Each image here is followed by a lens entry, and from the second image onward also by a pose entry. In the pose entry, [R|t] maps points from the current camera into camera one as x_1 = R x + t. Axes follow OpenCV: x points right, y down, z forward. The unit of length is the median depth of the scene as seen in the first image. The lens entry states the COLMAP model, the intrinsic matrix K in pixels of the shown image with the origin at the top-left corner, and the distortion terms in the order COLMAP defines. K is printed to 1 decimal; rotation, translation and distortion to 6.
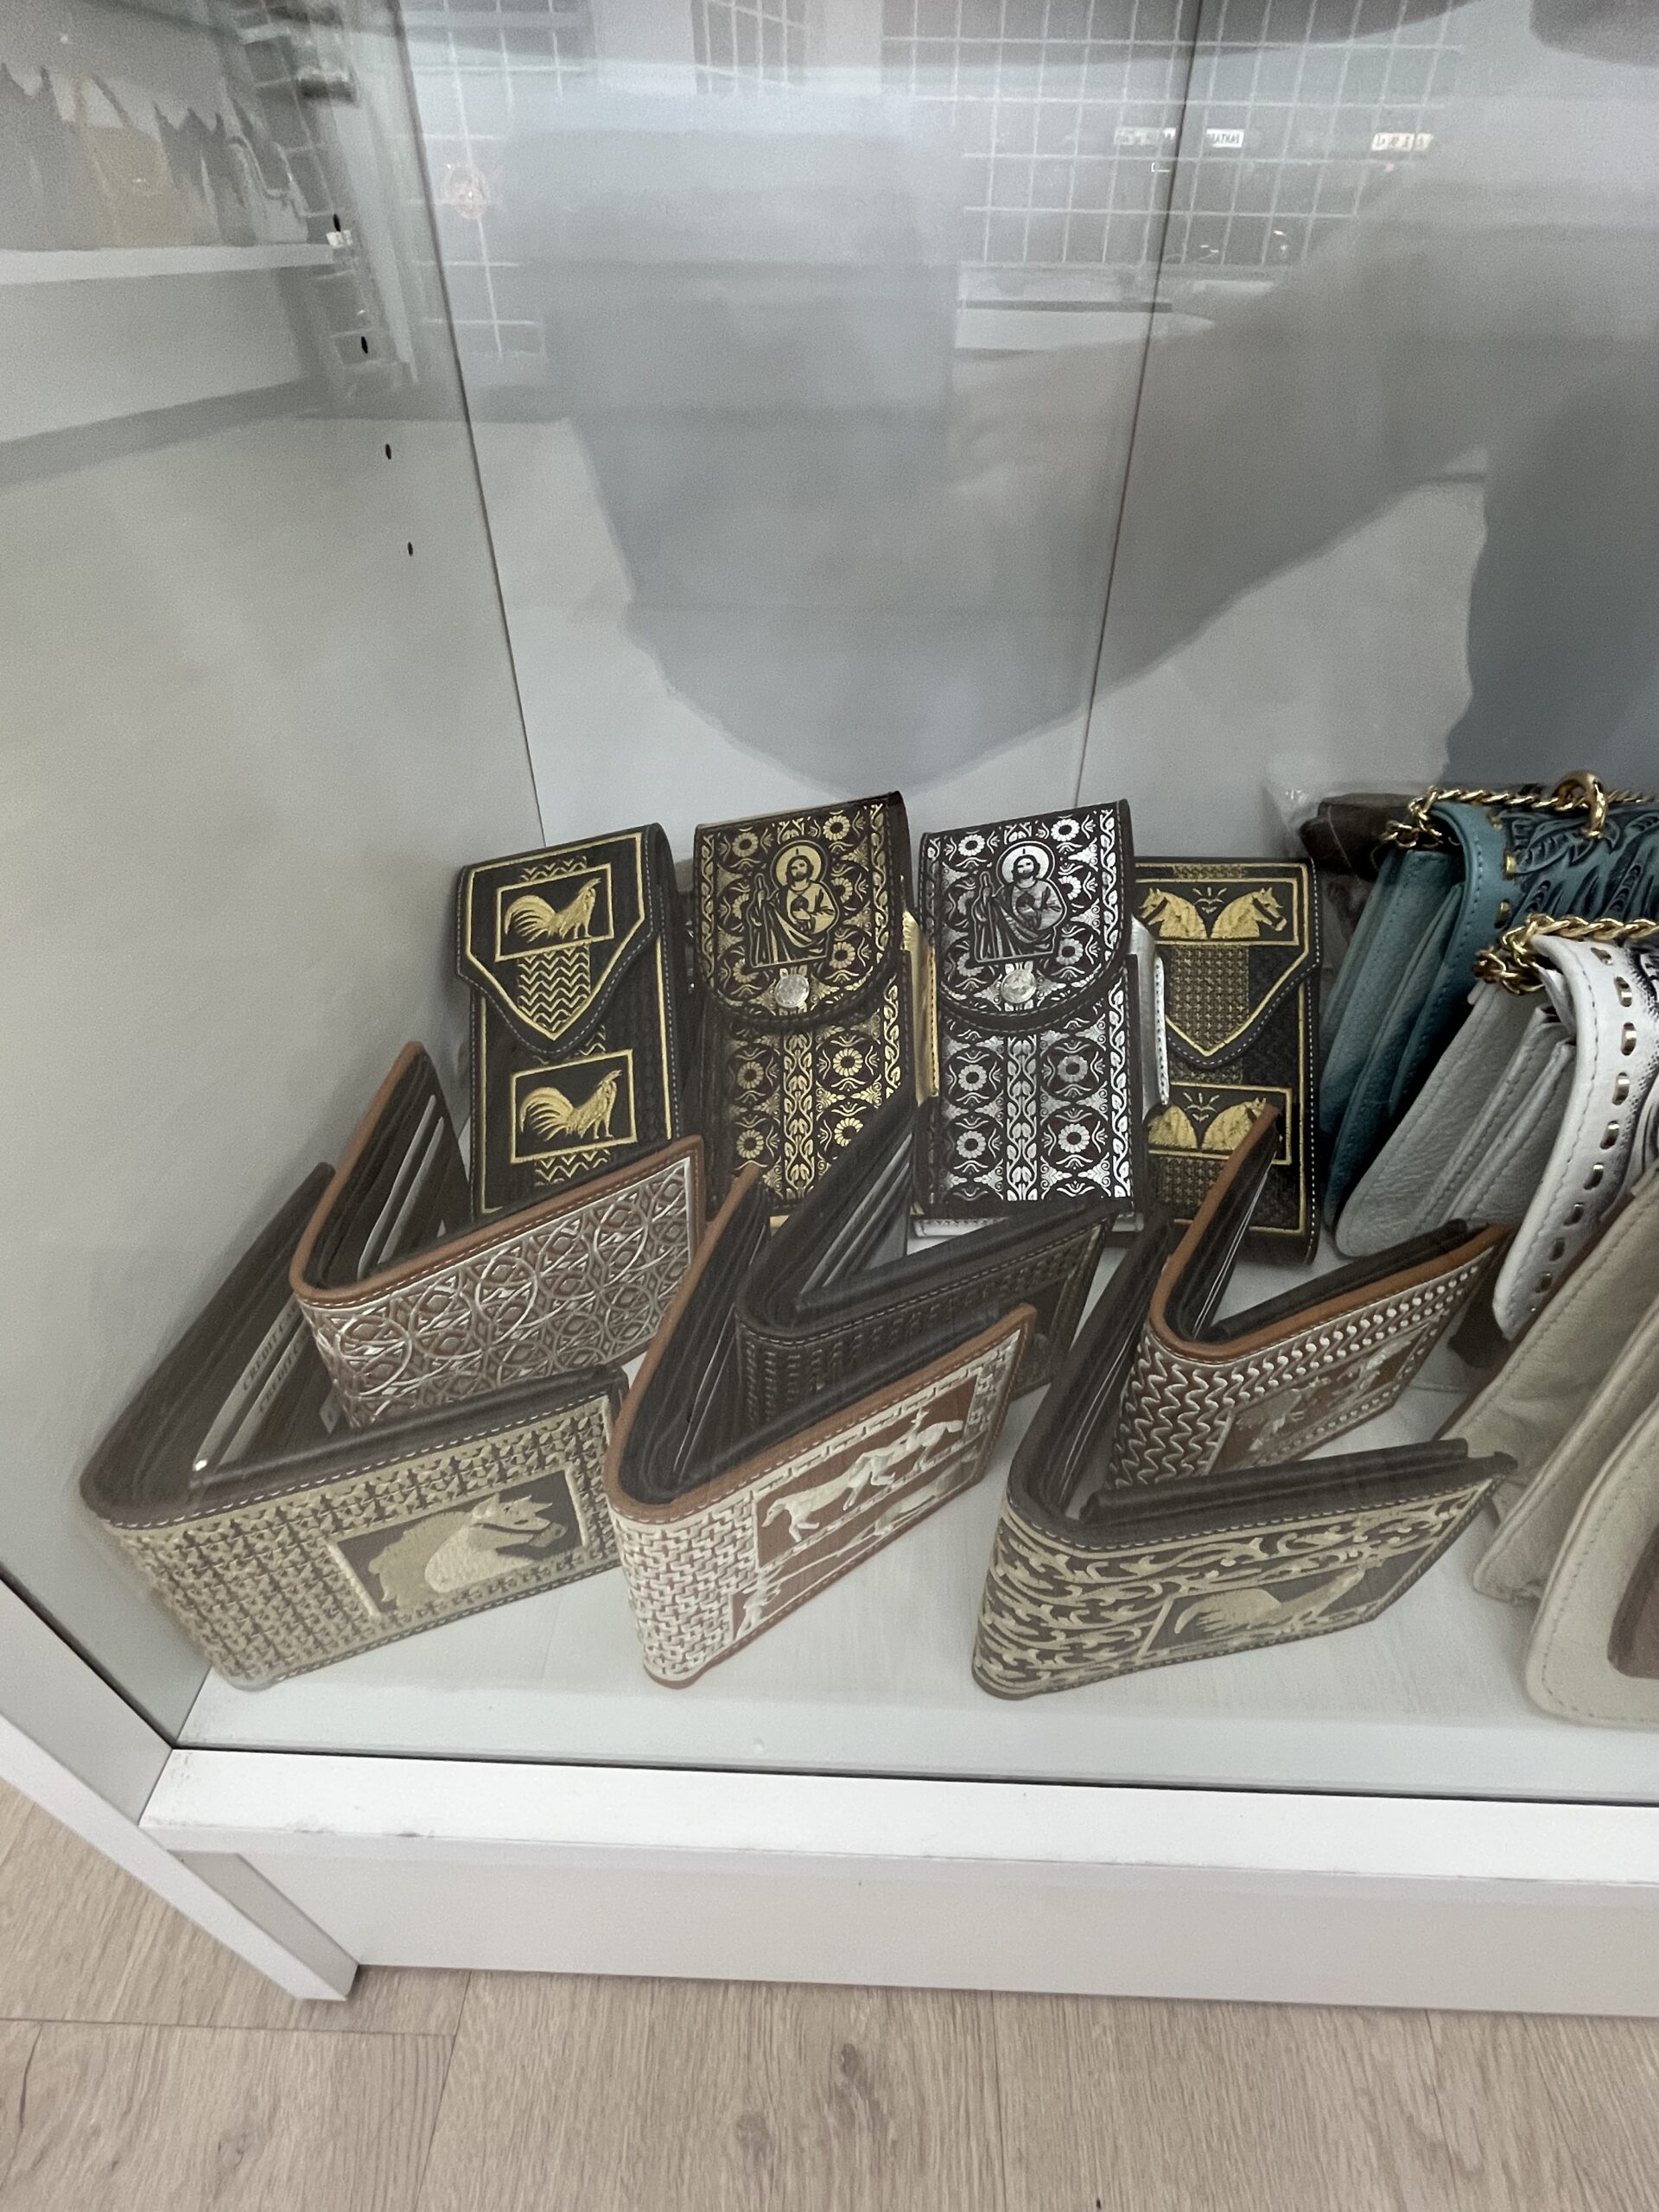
lens RADIAL K [[1054.1, 0, 829.5], [0, 1054.1, 1106.0], [0, 0, 1]] dist [-0.000245, -0.000432]
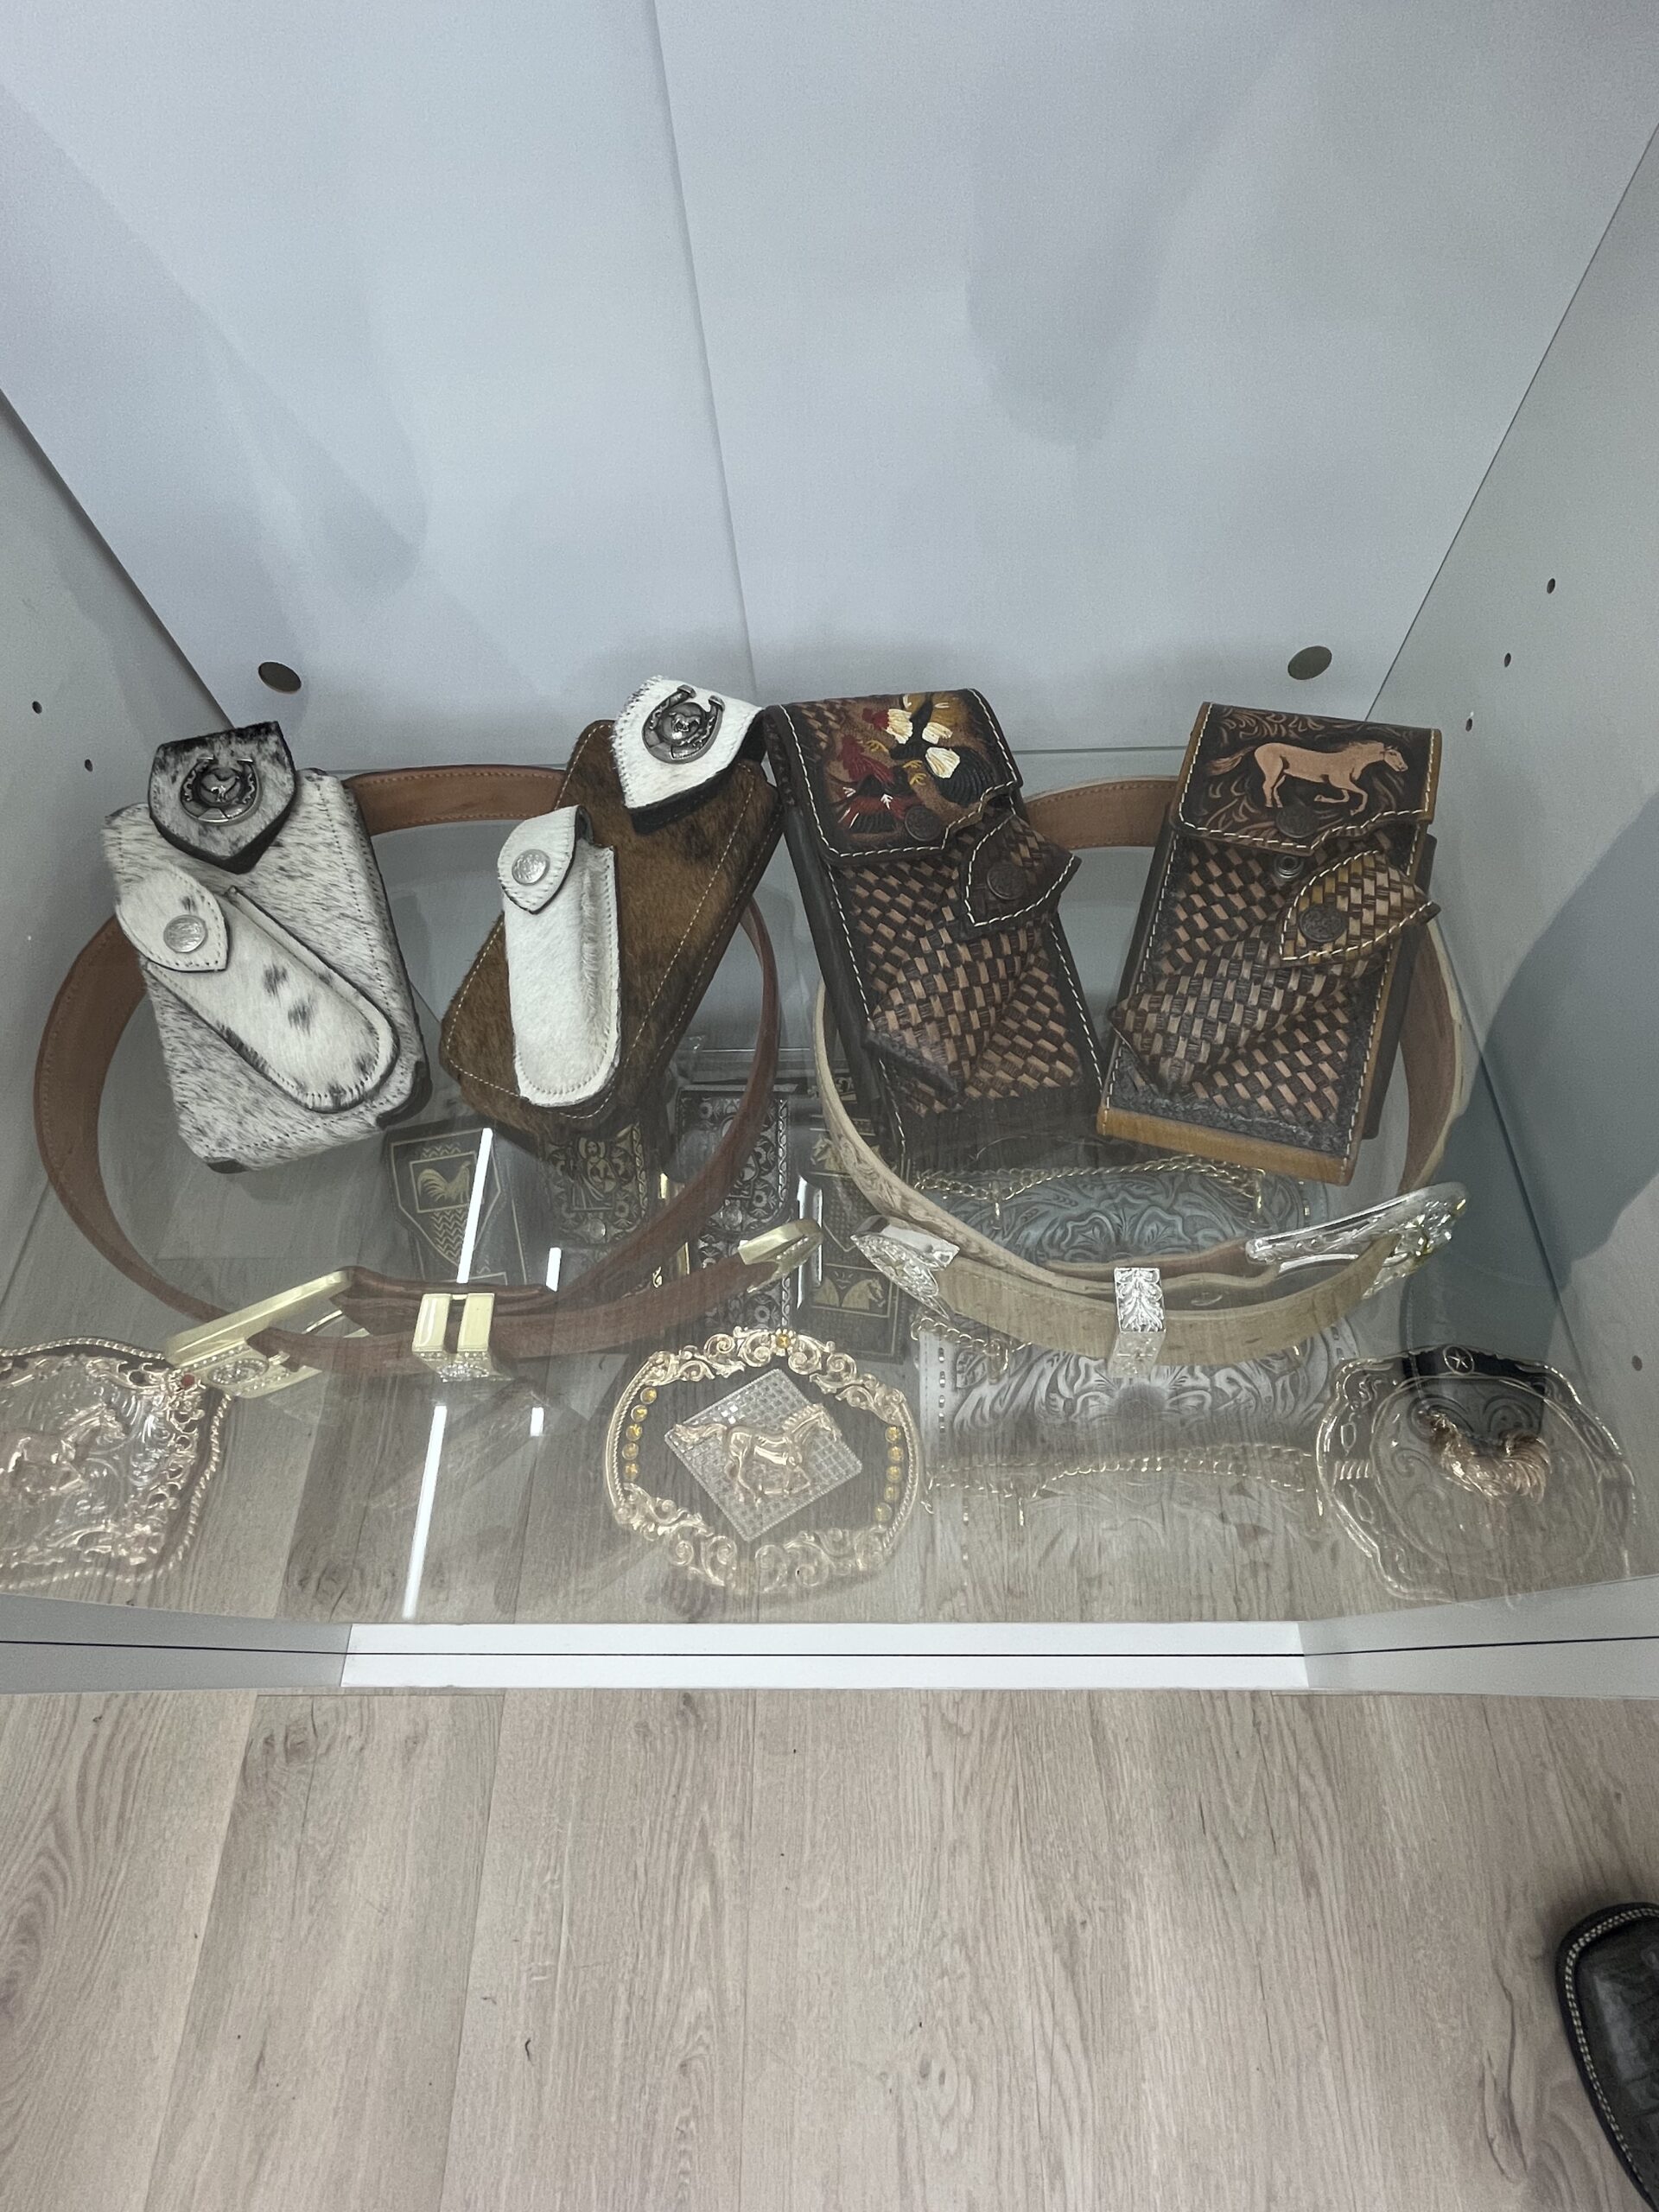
lens RADIAL K [[1054.1, 0, 829.5], [0, 1054.1, 1106.0], [0, 0, 1]] dist [-0.000245, -0.000432]
pose [[0.997778, -0.052389, -0.041167, 0.473711], [0.064175, 0.921764, 0.382404, -1.035844], [0.017912, -0.384196, 0.923078, -0.522876]]
